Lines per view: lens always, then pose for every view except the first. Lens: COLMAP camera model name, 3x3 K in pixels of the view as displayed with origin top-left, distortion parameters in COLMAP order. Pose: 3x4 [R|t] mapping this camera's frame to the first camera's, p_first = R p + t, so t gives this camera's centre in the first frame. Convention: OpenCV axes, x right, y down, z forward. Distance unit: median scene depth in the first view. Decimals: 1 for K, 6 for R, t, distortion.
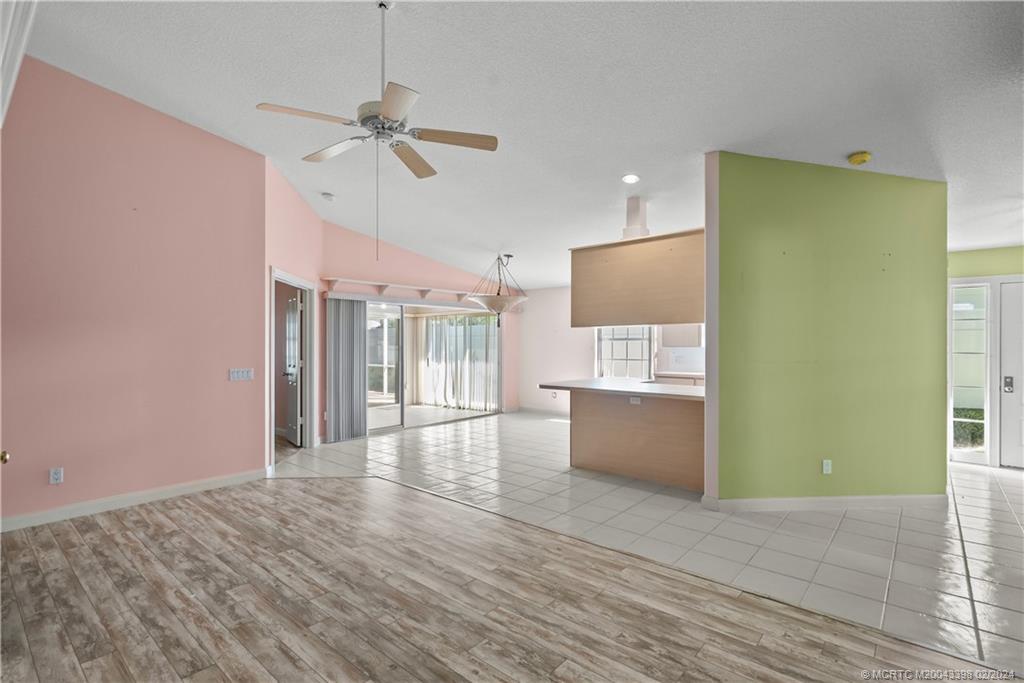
lens RADIAL K [[490.9, 0, 508.3], [0, 490.9, 340.2], [0, 0, 1]] dist [0.000080, 0.000877]
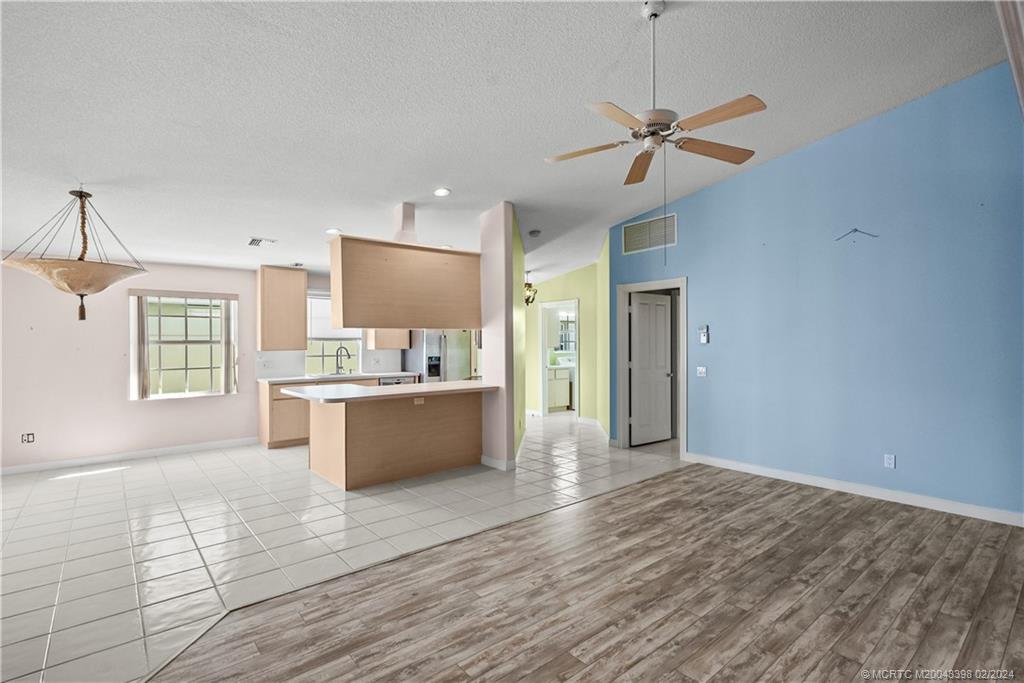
lens RADIAL K [[490.9, 0, 516.2], [0, 490.9, 342.2], [0, 0, 1]] dist [0.000080, 0.000877]
pose [[0.144075, 0.003312, 0.989561, -1.240593], [0.001088, 0.999993, -0.003505, 0.003713], [-0.989566, 0.001581, 0.144071, 1.082143]]
